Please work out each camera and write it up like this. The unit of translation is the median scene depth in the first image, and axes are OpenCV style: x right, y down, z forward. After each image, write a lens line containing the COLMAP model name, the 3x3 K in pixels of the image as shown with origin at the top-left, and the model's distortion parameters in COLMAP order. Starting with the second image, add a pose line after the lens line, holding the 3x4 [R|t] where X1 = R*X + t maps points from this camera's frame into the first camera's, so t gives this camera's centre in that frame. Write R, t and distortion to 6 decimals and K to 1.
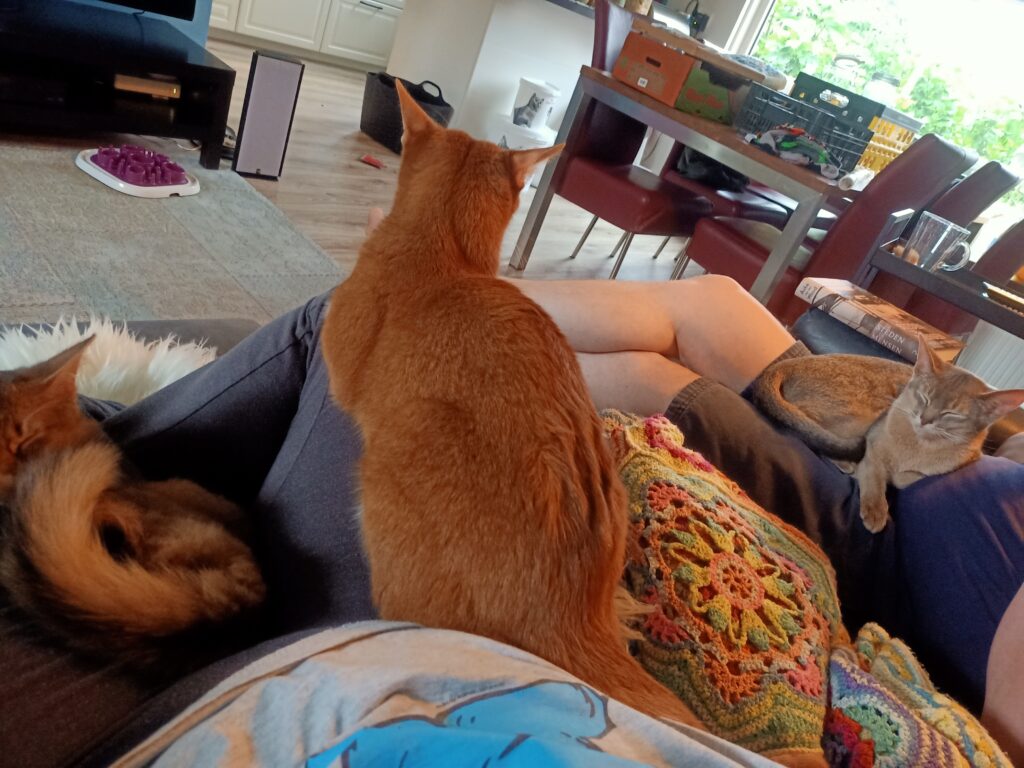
lens RADIAL K [[728.5, 0, 512.2], [0, 728.5, 380.0], [0, 0, 1]] dist [-0.038252, -0.000772]
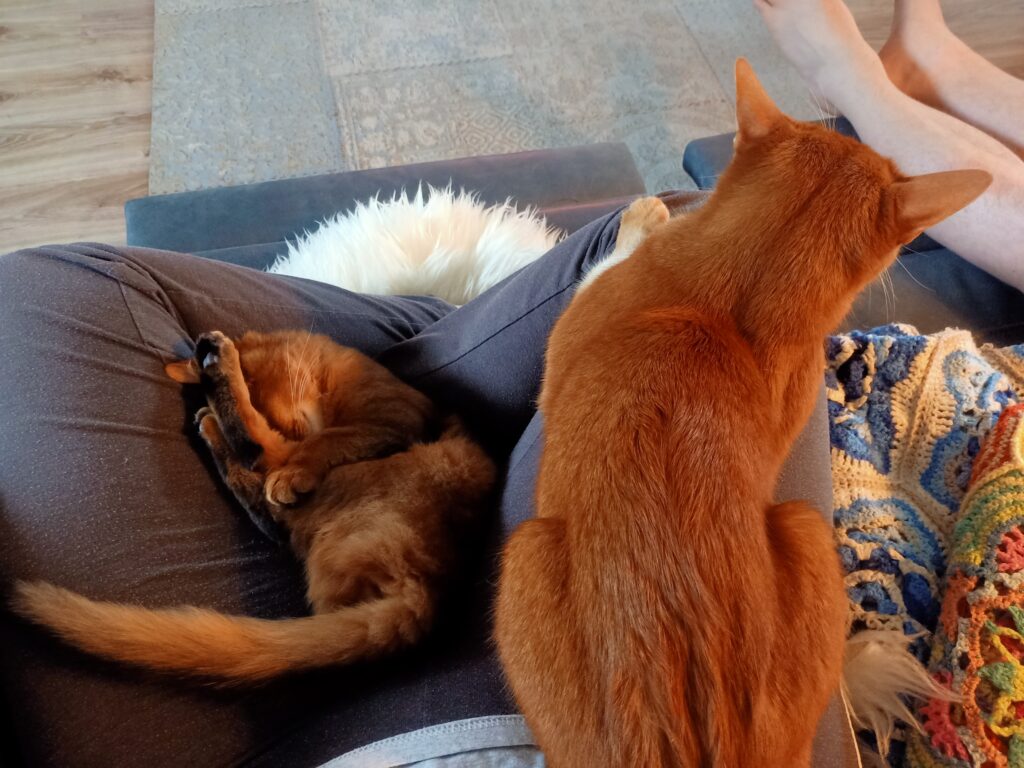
lens RADIAL K [[728.5, 0, 515.4], [0, 728.5, 386.7], [0, 0, 1]] dist [-0.038252, -0.000772]
pose [[0.815824, 0.243239, -0.524658, 0.131600], [-0.008378, 0.912117, 0.409844, -0.285259], [0.578240, -0.329965, 0.746165, 0.239670]]
